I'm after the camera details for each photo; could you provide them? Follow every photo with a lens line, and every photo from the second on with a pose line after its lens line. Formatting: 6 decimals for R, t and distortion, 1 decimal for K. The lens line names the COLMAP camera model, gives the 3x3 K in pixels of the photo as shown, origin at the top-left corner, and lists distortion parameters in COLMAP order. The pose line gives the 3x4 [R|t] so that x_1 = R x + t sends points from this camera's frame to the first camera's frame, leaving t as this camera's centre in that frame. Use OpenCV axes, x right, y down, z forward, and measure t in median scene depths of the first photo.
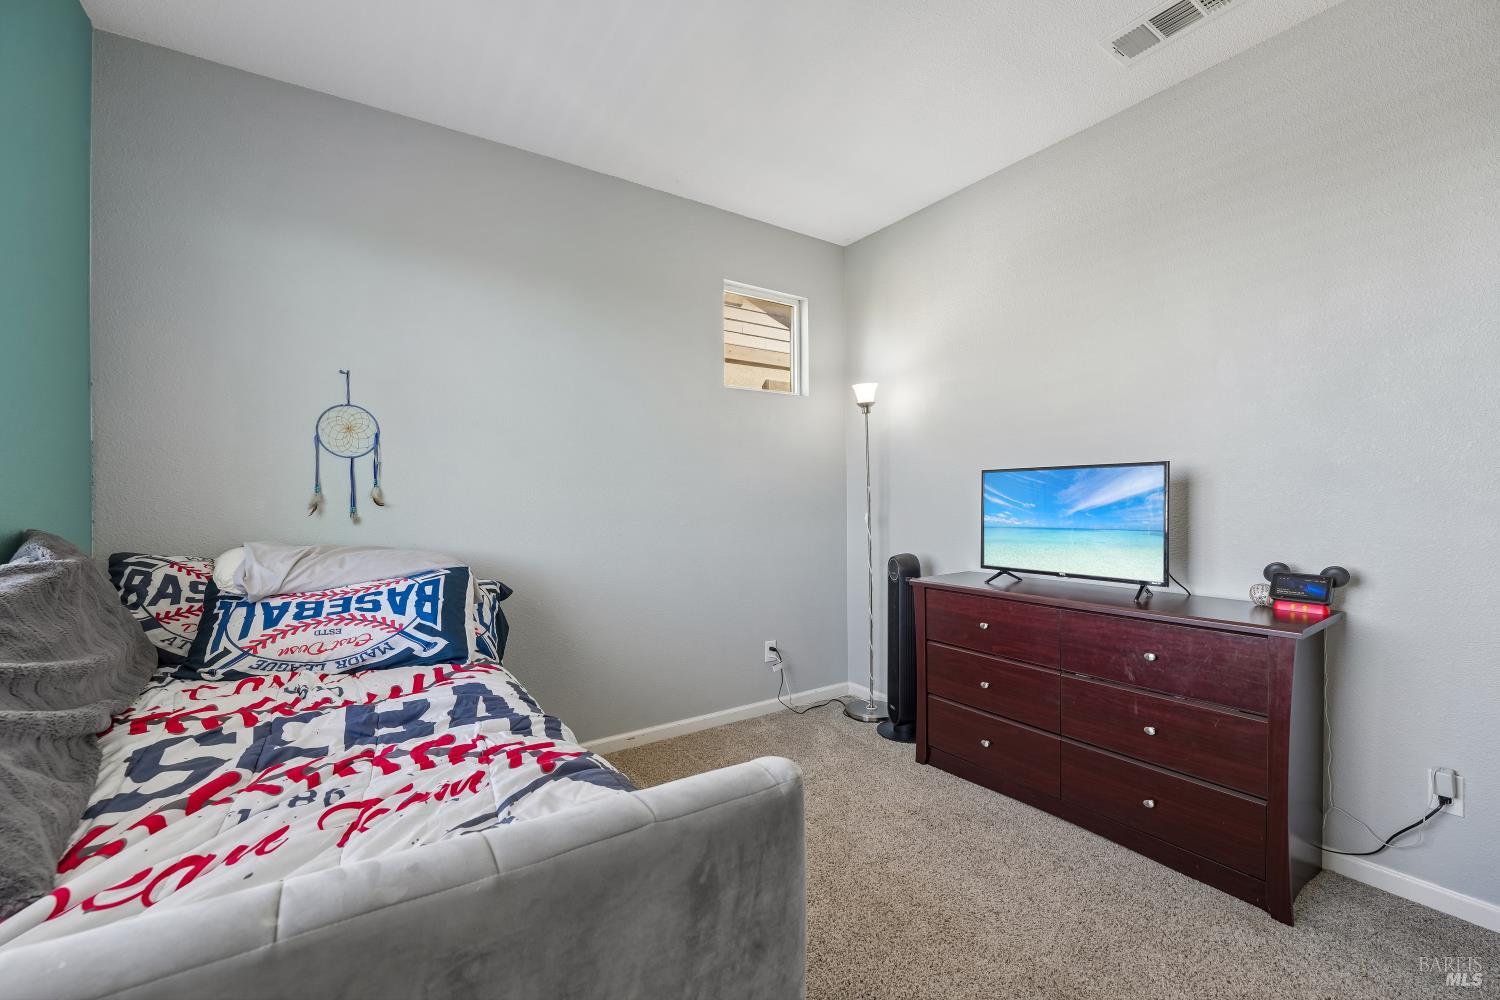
lens RADIAL K [[604.1, 0, 737.3], [0, 604.1, 499.3], [0, 0, 1]] dist [-0.020961, 0.007780]
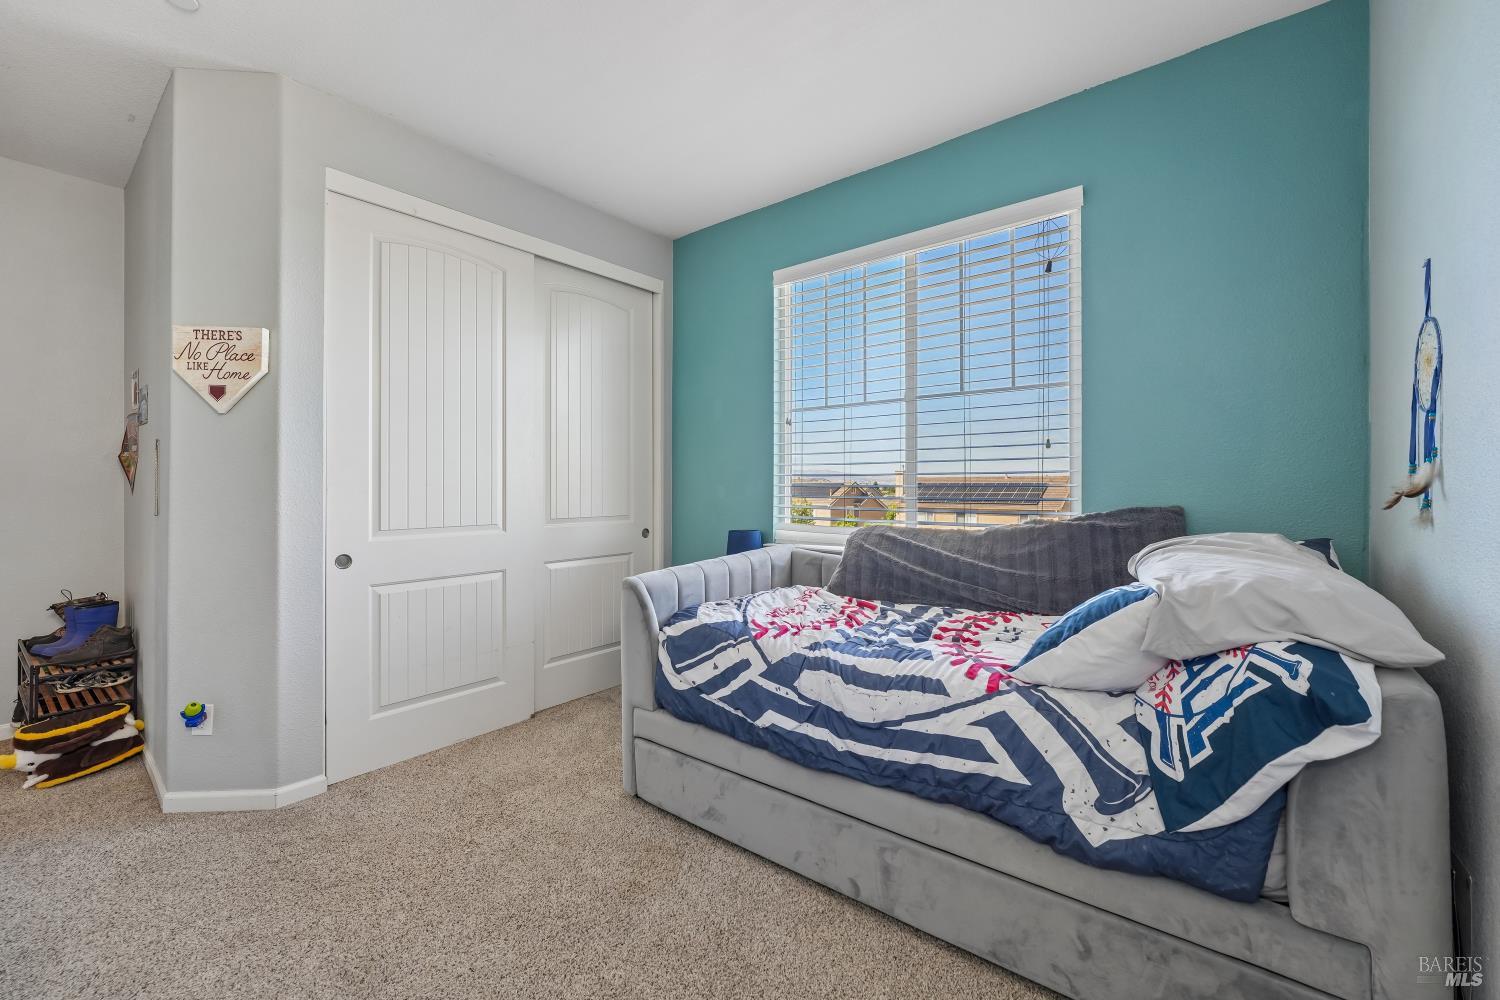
lens RADIAL K [[624.3, 0, 747.8], [0, 624.3, 480.3], [0, 0, 1]] dist [0.000138, -0.000015]
pose [[-0.957364, 0.003911, -0.288859, 0.142544], [0.007205, 0.999921, -0.010341, -0.003095], [0.288795, -0.011981, -0.957316, 1.373799]]
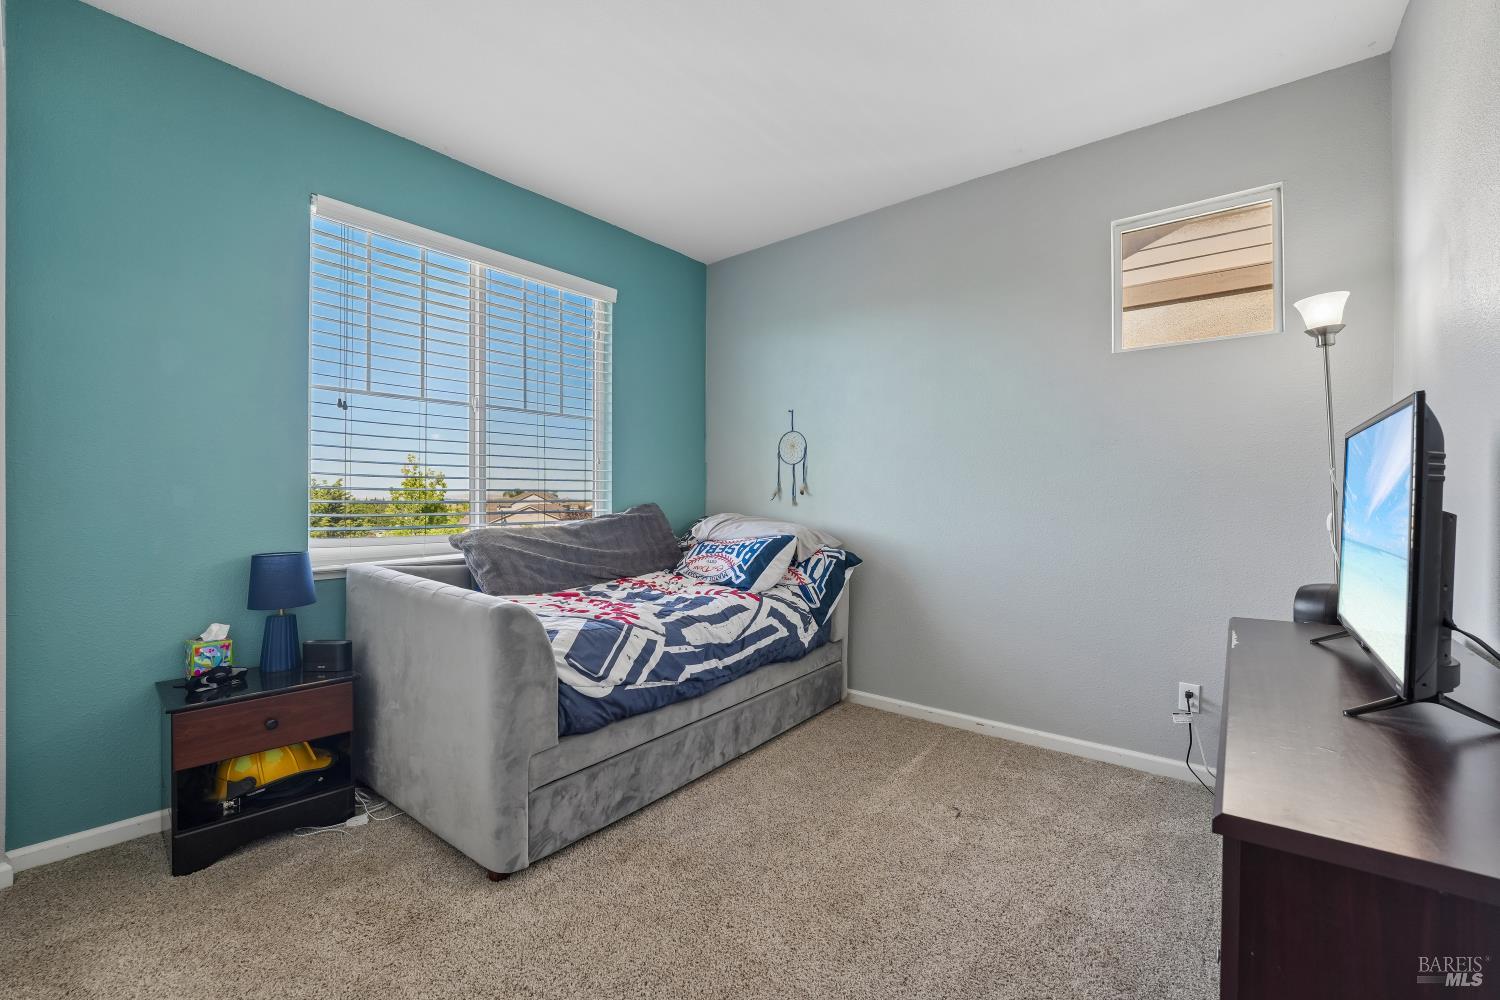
lens RADIAL K [[611.7, 0, 741.4], [0, 611.7, 500.8], [0, 0, 1]] dist [-0.010292, 0.000040]
pose [[0.296536, 0.014286, -0.954915, 0.864434], [0.001552, 0.999880, 0.015440, 0.002339], [0.955020, -0.006060, 0.296479, 0.388748]]
